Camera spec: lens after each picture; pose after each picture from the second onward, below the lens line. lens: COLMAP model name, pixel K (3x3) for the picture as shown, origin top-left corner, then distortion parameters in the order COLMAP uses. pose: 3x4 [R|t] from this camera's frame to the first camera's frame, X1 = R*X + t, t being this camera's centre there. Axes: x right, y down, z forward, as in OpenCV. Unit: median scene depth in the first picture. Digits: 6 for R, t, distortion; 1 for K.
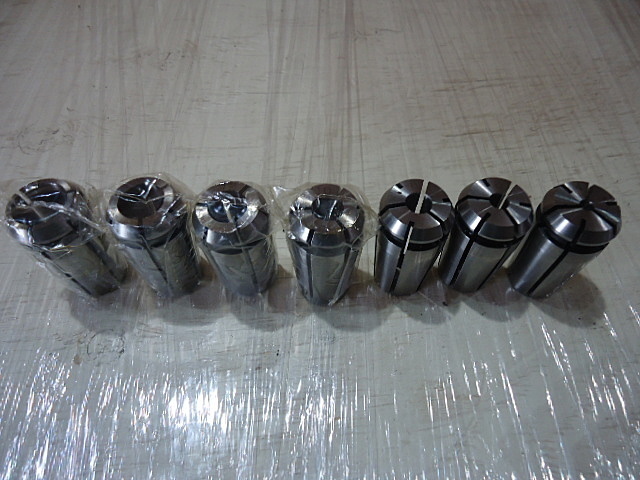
lens RADIAL K [[458.9, 0, 318.8], [0, 458.9, 241.9], [0, 0, 1]] dist [0.002928, -0.008561]
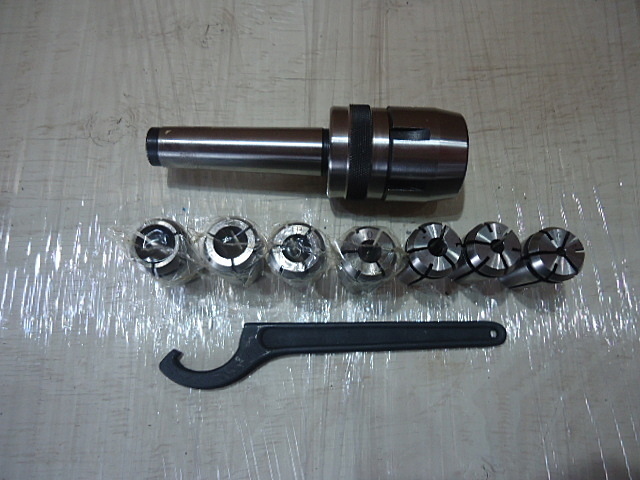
lens RADIAL K [[458.9, 0, 319.3], [0, 458.9, 239.5], [0, 0, 1]] dist [0.002928, -0.008561]
pose [[0.999571, 0.019288, 0.022062, -0.098318], [-0.025380, 0.946156, 0.322715, -0.328471], [-0.014649, -0.323137, 0.946239, -0.160336]]
